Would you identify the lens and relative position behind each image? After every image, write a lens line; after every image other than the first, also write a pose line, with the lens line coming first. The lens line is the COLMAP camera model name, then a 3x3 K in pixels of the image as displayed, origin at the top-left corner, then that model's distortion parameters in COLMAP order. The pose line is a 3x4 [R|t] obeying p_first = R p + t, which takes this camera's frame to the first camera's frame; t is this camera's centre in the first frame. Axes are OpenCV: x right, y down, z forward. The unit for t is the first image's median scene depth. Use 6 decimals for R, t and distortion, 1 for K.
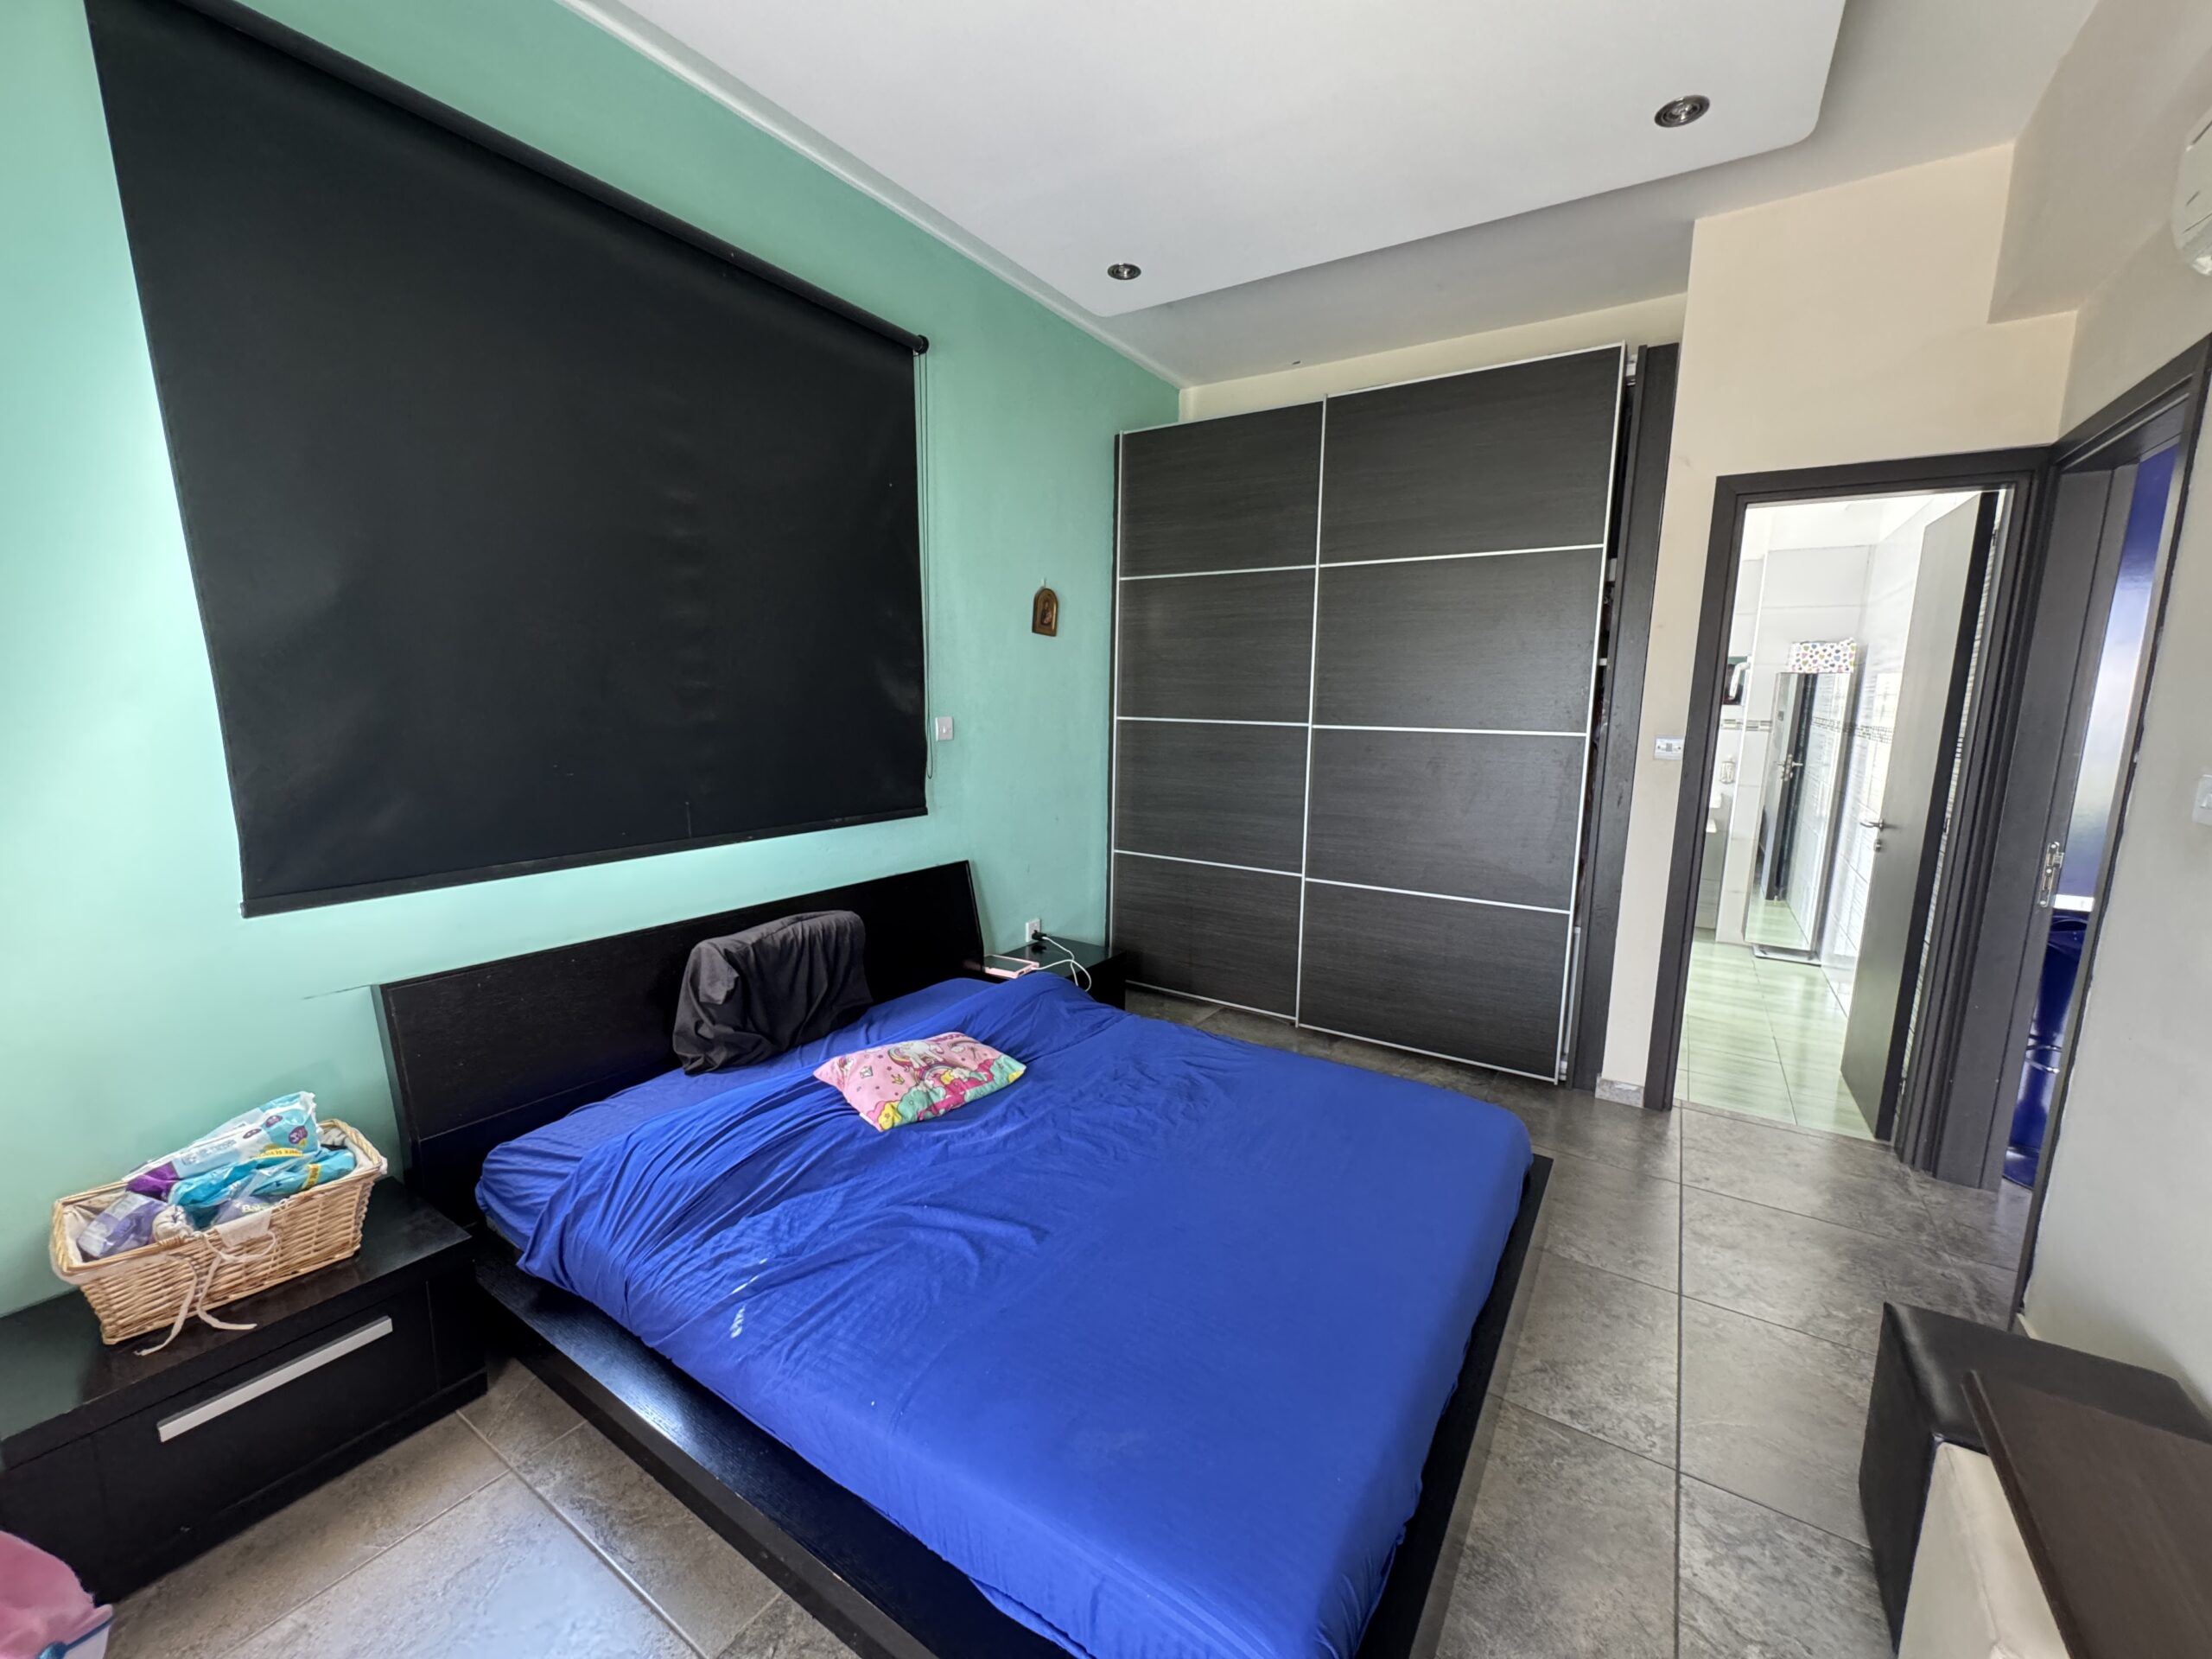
lens RADIAL K [[887.1, 0, 1109.2], [0, 887.1, 830.2], [0, 0, 1]] dist [-0.002519, 0.000739]
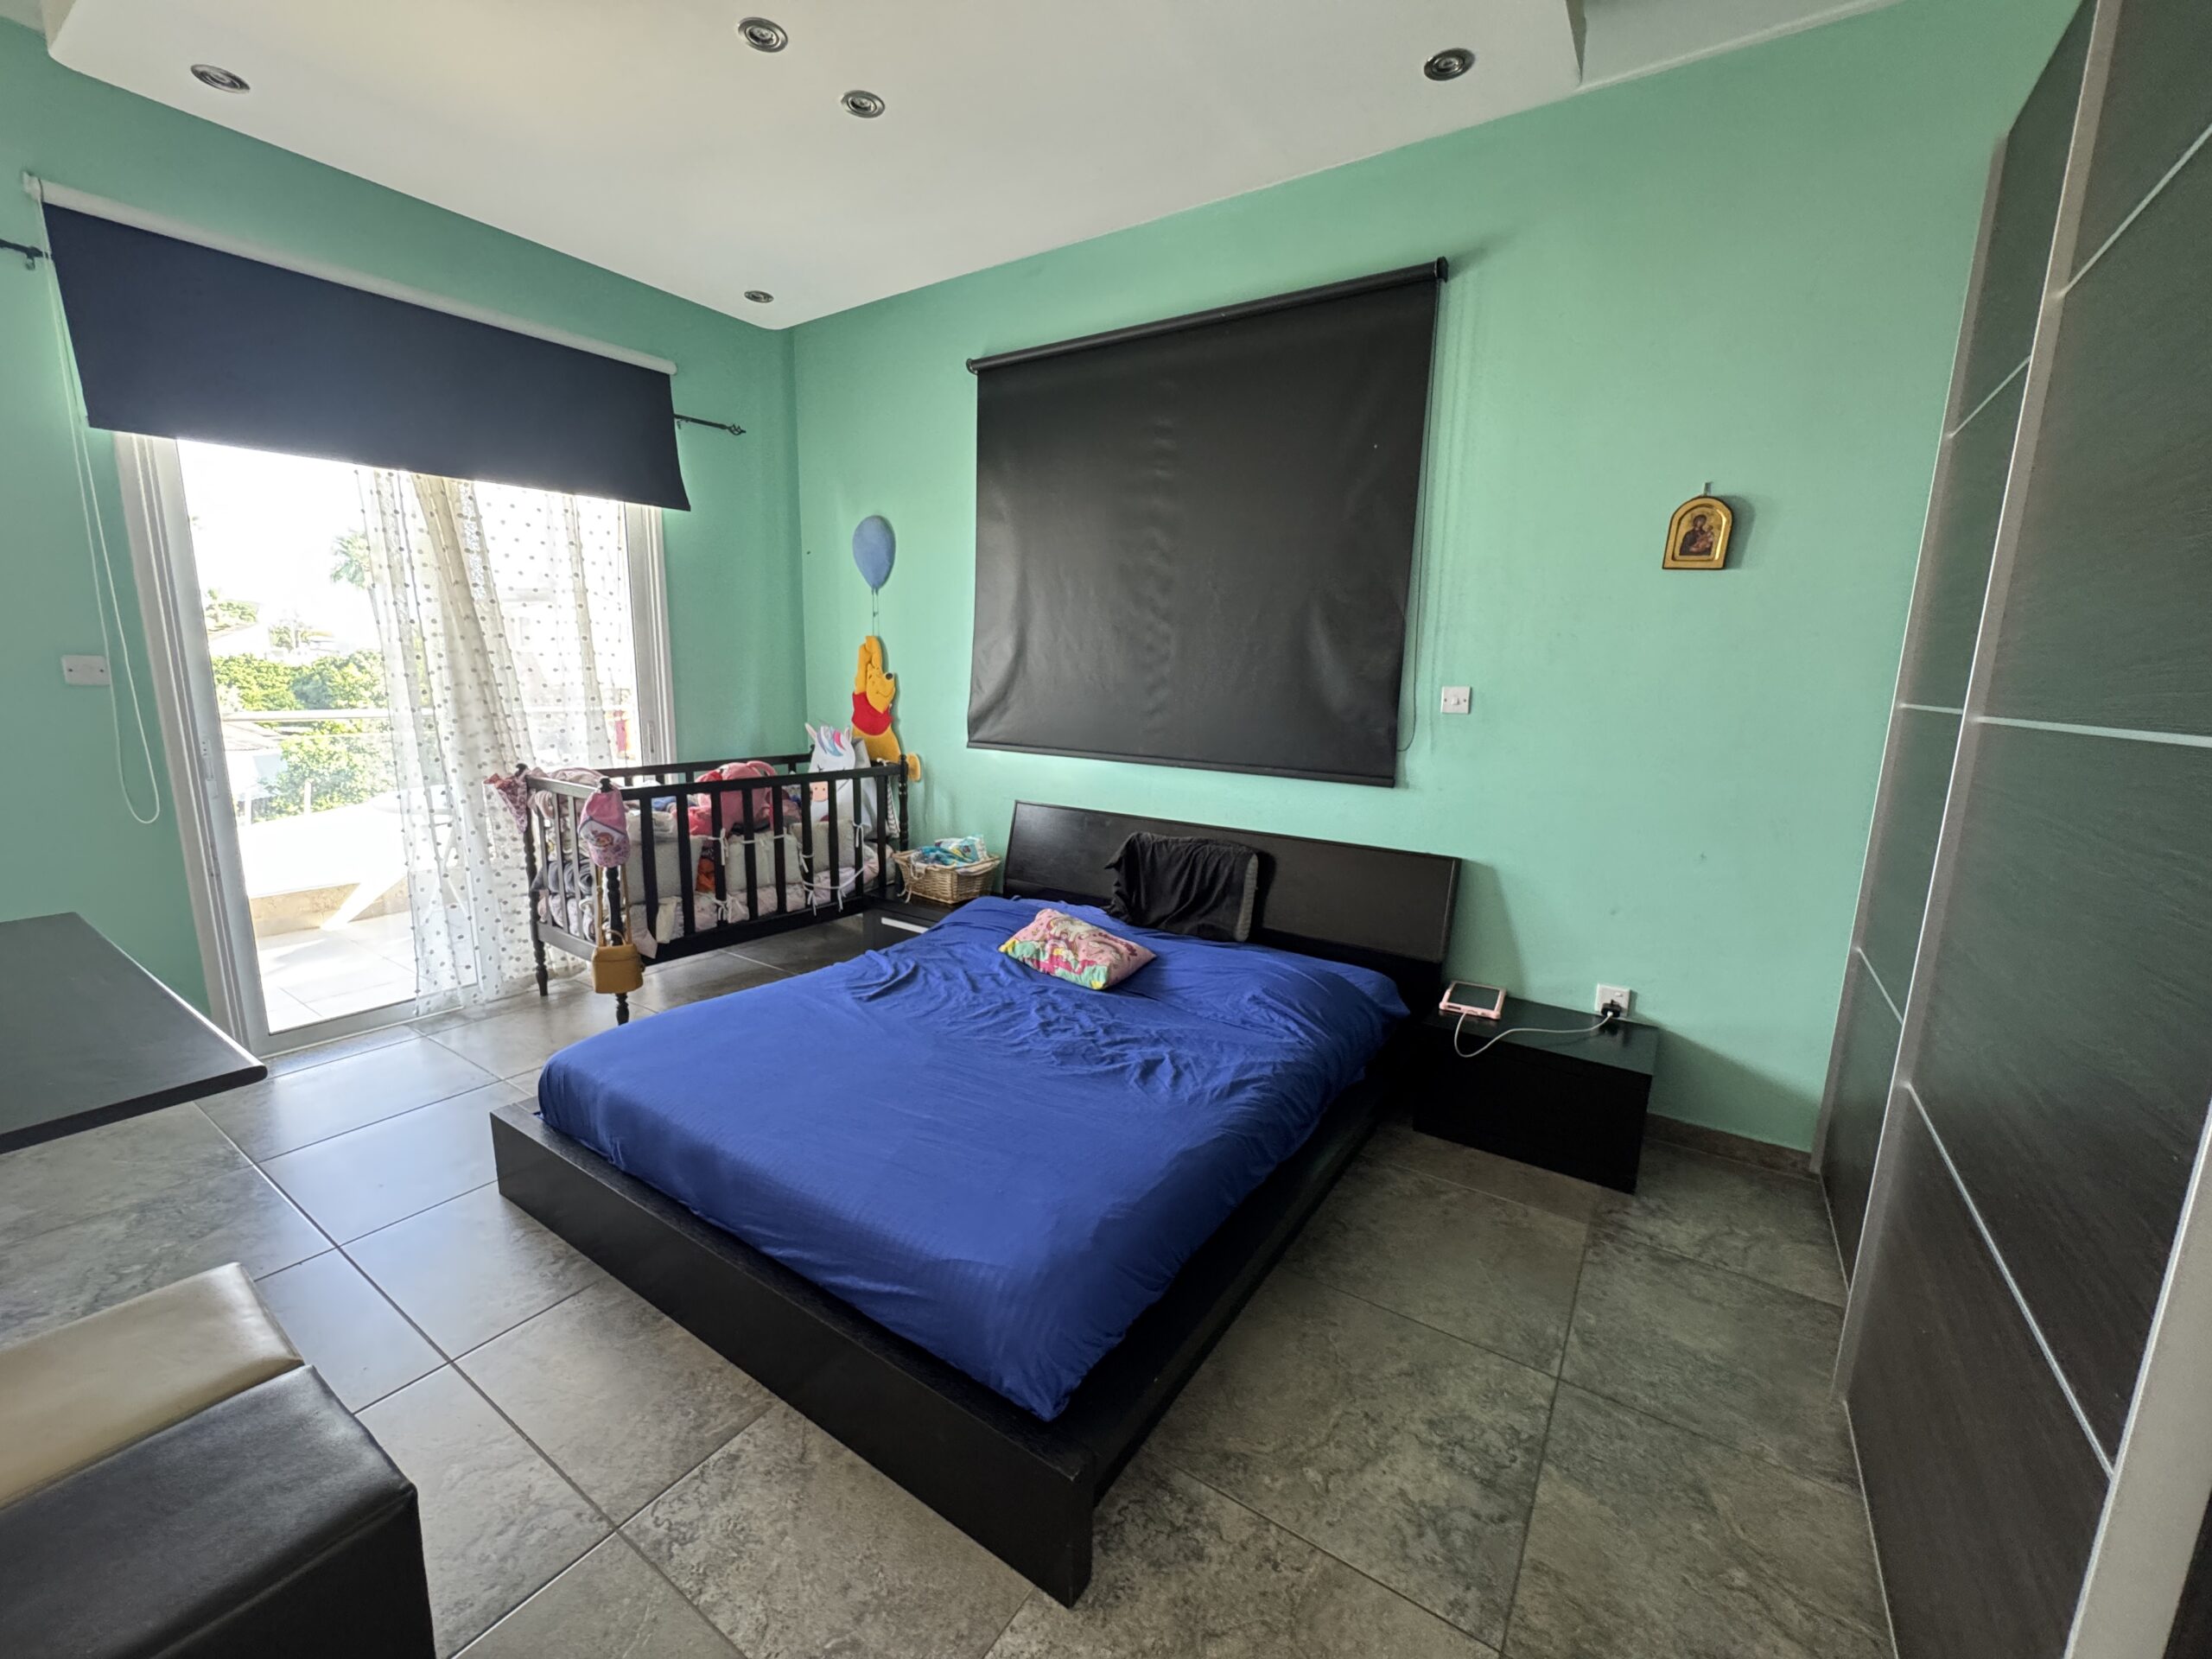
lens RADIAL K [[887.1, 0, 1109.2], [0, 887.1, 830.2], [0, 0, 1]] dist [-0.002519, 0.000739]
pose [[-0.010098, 0.159946, -0.987074, 1.029860], [-0.174224, 0.971744, 0.159244, -0.103741], [0.984654, 0.173580, 0.018054, 1.006153]]
